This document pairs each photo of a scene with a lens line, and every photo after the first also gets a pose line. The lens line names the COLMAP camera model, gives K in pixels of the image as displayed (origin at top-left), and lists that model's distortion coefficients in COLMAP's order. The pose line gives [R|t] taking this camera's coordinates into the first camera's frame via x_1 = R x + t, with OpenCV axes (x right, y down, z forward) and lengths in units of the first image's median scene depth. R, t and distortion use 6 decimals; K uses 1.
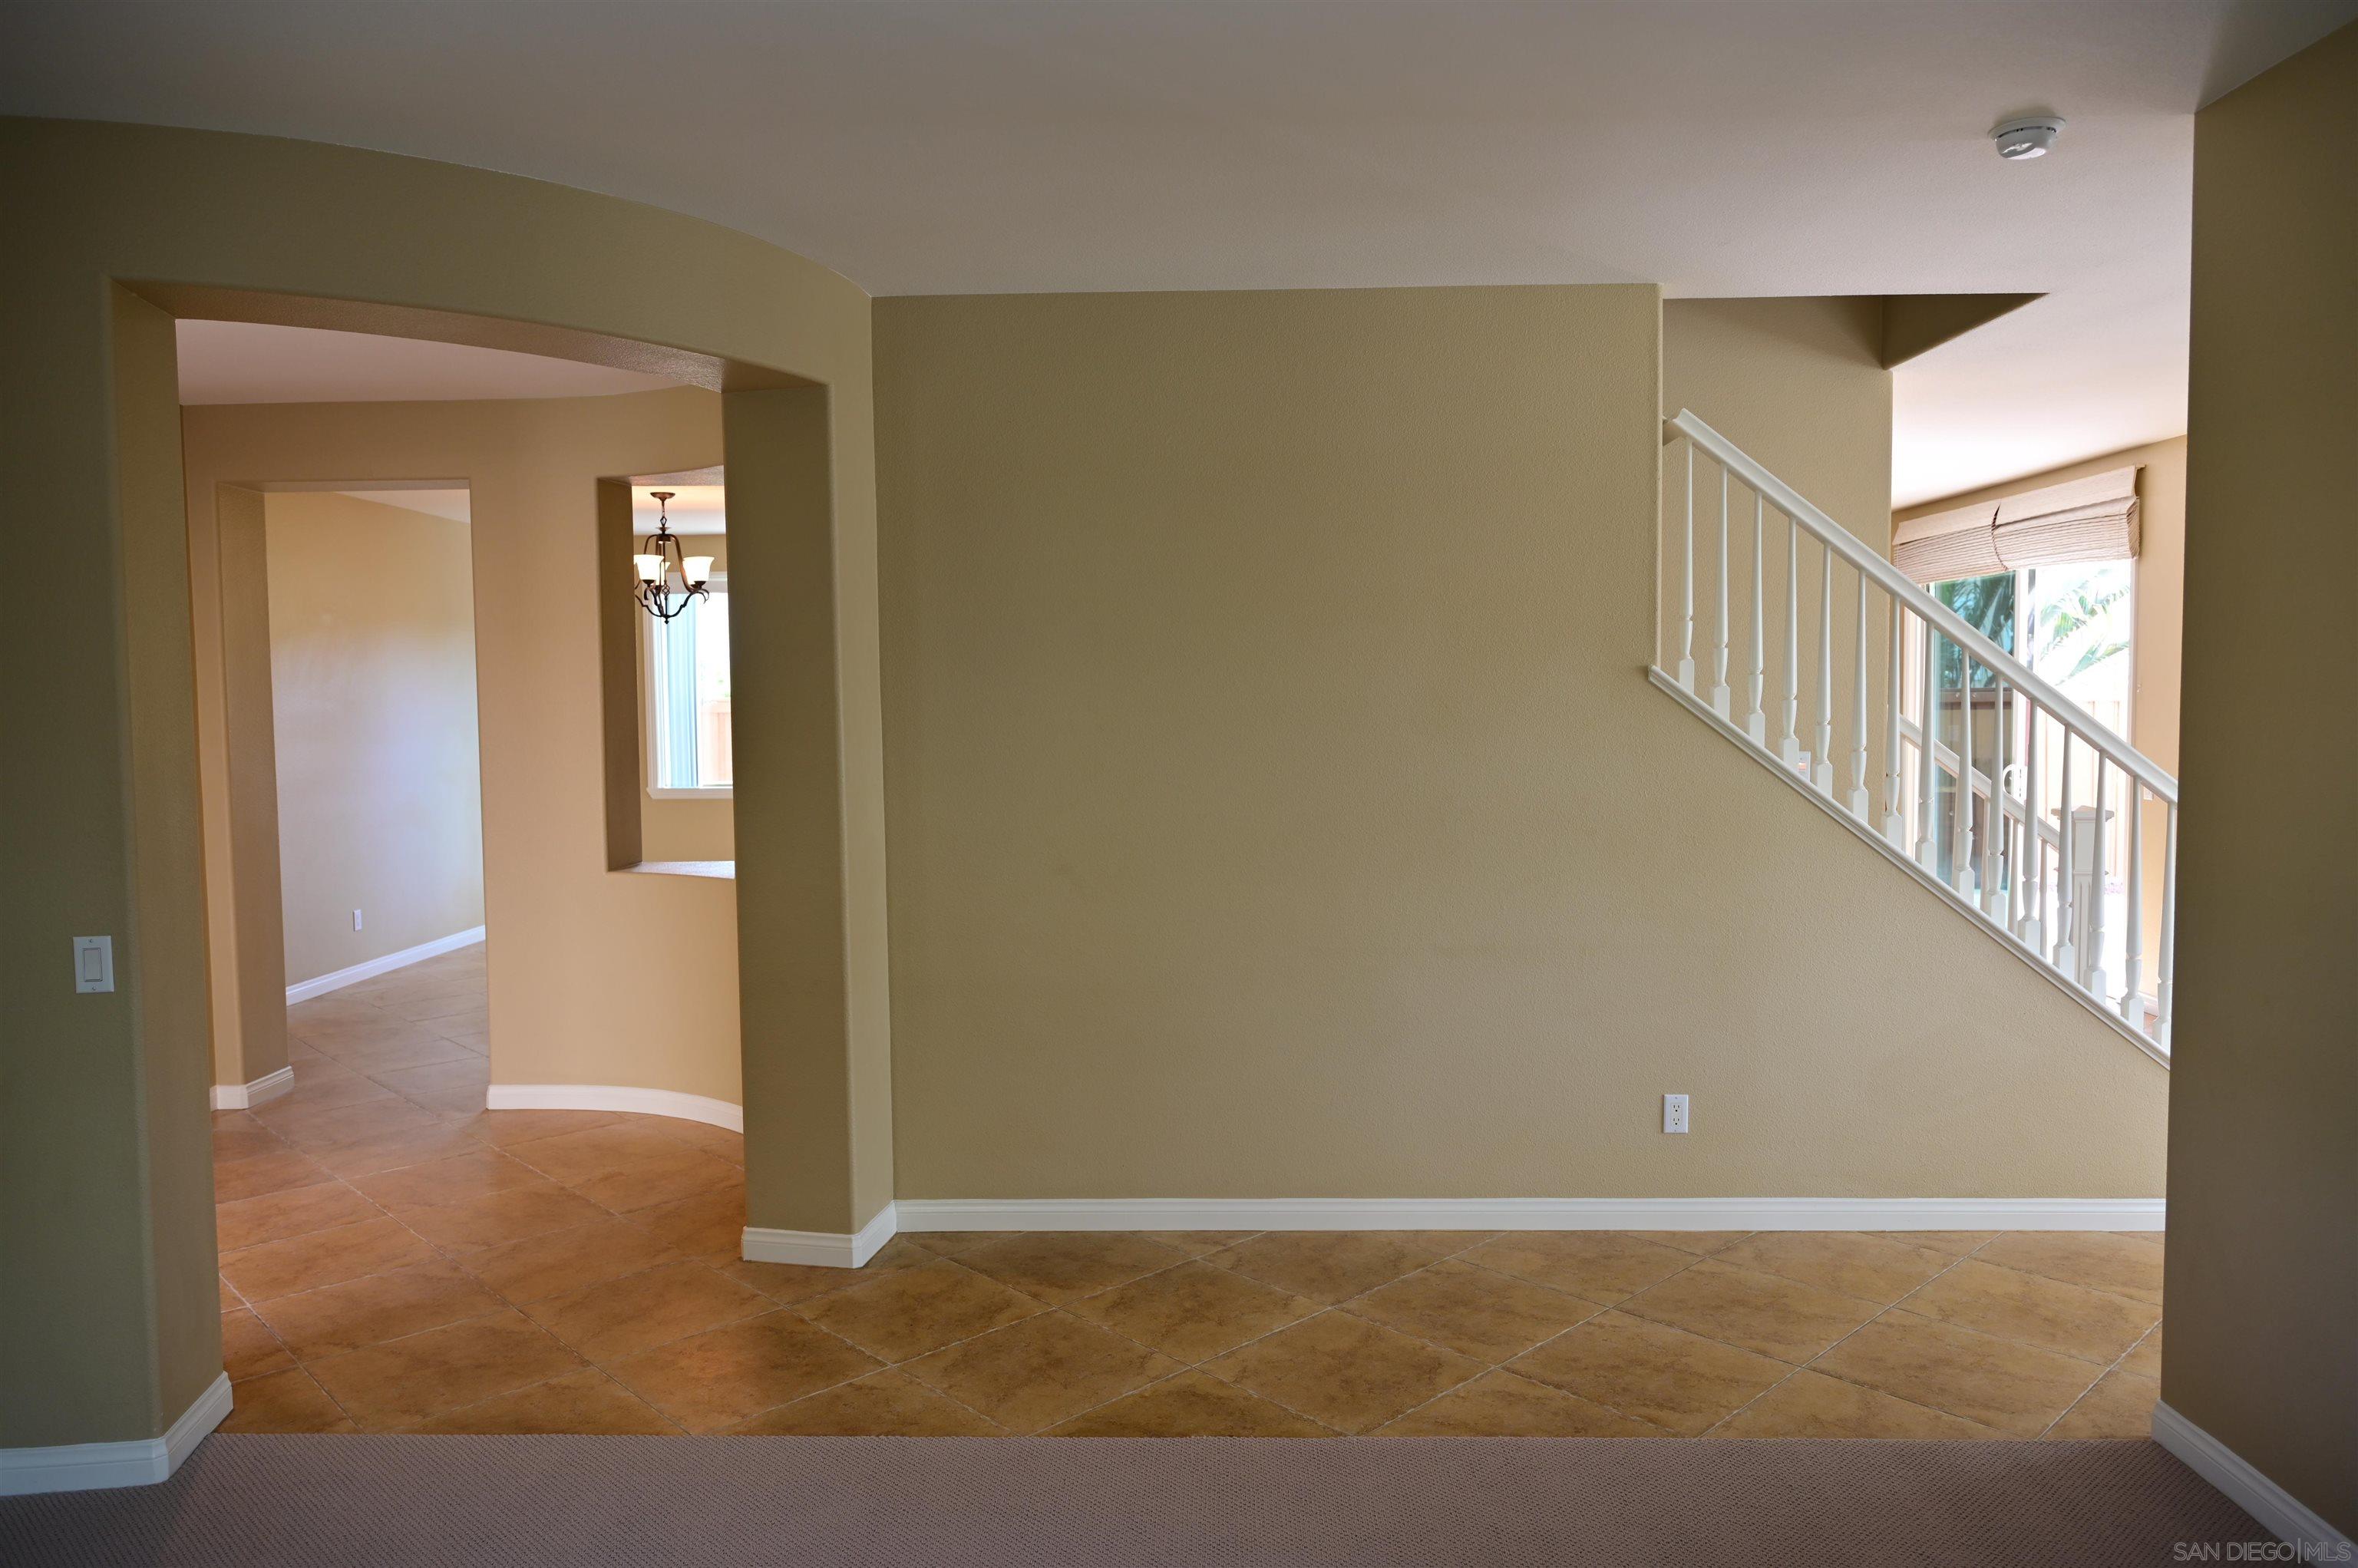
lens RADIAL K [[1562.8, 0, 1179.0], [0, 1562.8, 784.0], [0, 0, 1]] dist [0.002092, -0.007148]
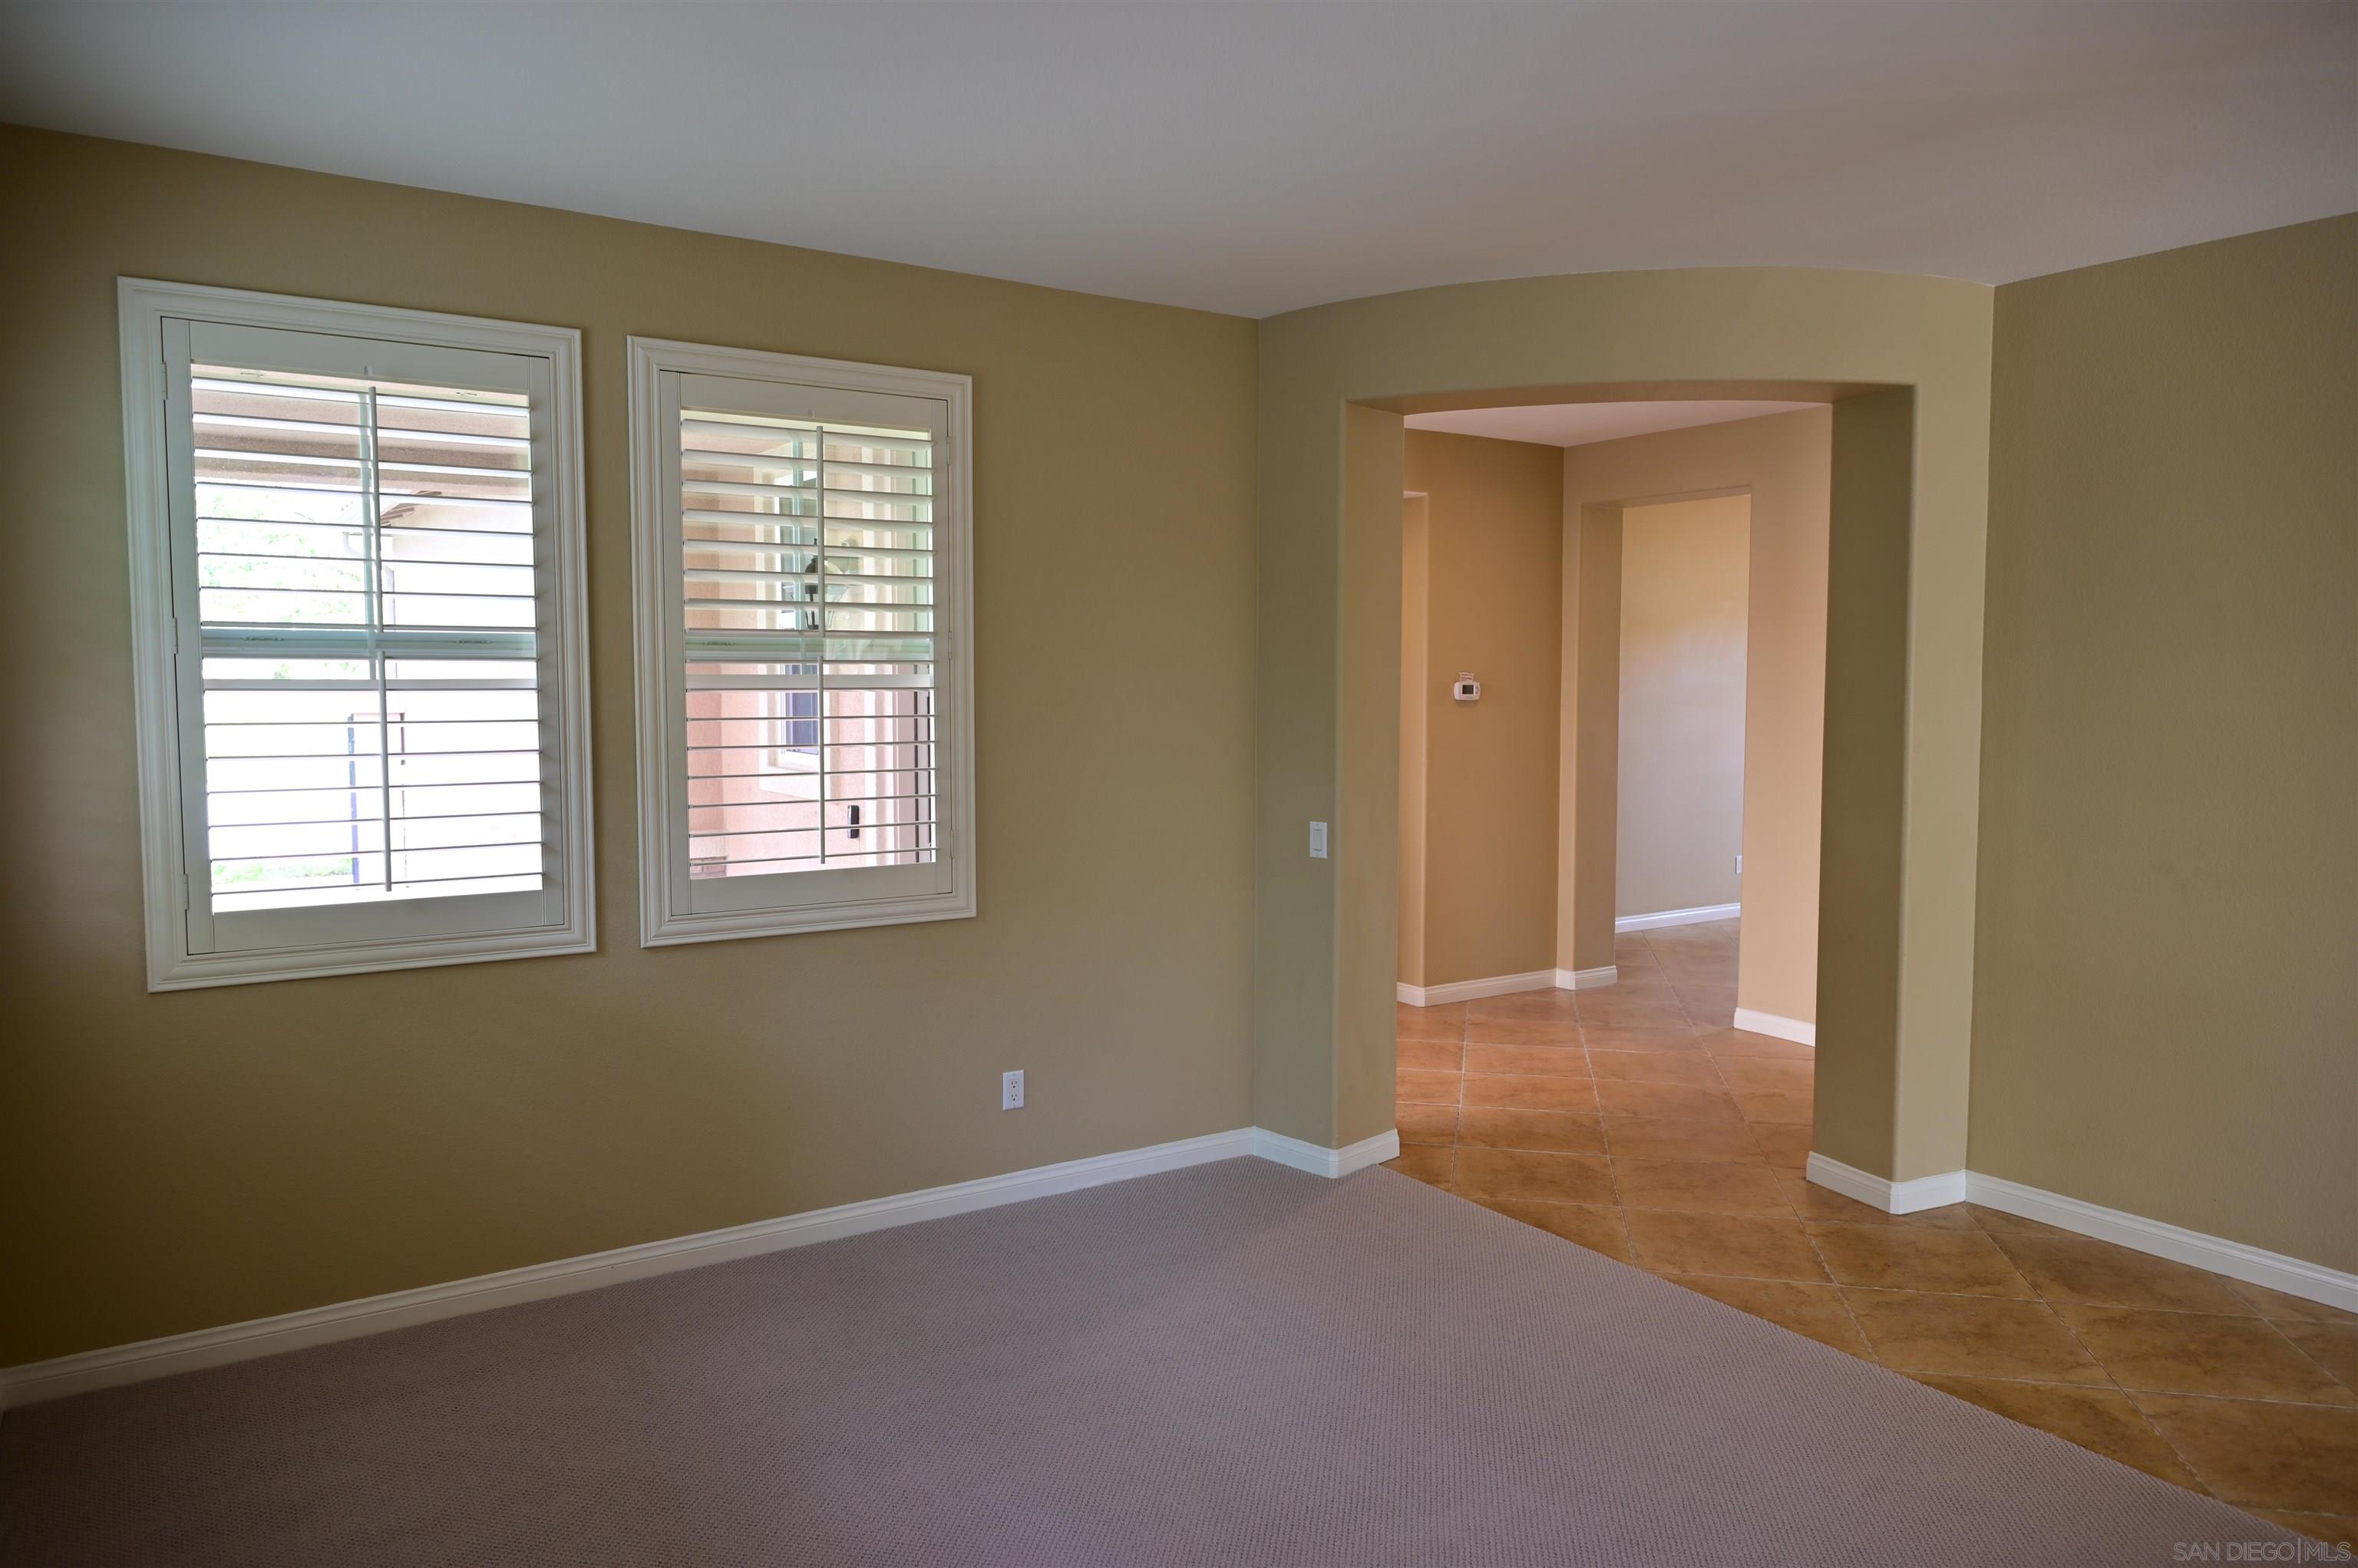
lens RADIAL K [[1562.8, 0, 1179.0], [0, 1562.8, 784.0], [0, 0, 1]] dist [0.002092, -0.007148]
pose [[0.574289, 0.071367, -0.815536, 0.369589], [-0.058013, 0.997236, 0.046415, -0.004222], [0.816595, 0.020656, 0.576842, -0.020209]]
